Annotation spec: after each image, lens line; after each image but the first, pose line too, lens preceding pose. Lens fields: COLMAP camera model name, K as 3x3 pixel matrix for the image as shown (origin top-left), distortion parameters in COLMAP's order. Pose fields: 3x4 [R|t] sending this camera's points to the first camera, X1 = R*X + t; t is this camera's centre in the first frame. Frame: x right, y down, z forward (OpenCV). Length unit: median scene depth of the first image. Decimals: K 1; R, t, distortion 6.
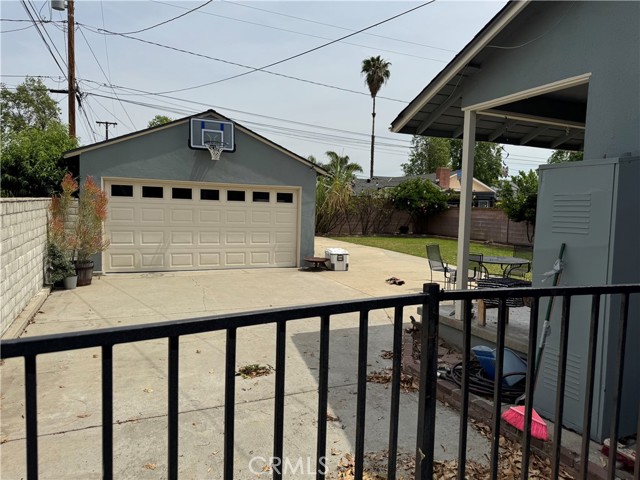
lens RADIAL K [[444.8, 0, 320.0], [0, 444.8, 240.0], [0, 0, 1]] dist [0.004181, 0.005368]
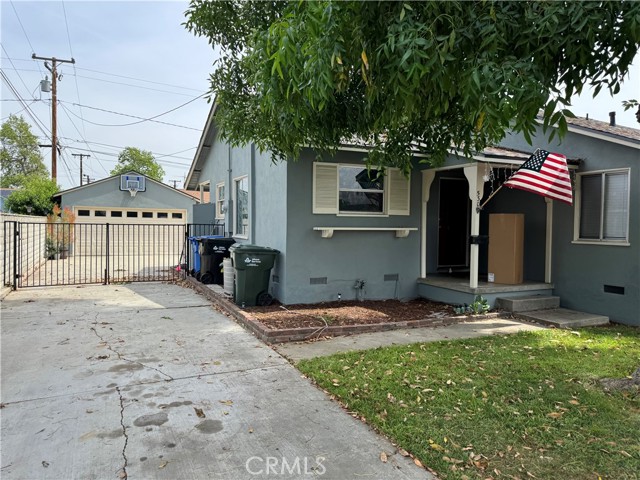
lens RADIAL K [[444.8, 0, 320.0], [0, 444.8, 240.0], [0, 0, 1]] dist [0.004181, 0.005368]
pose [[0.998965, -0.014851, 0.042994, 0.436062], [0.016728, 0.998907, -0.043639, 0.095362], [-0.042299, 0.044313, 0.998122, -0.853005]]
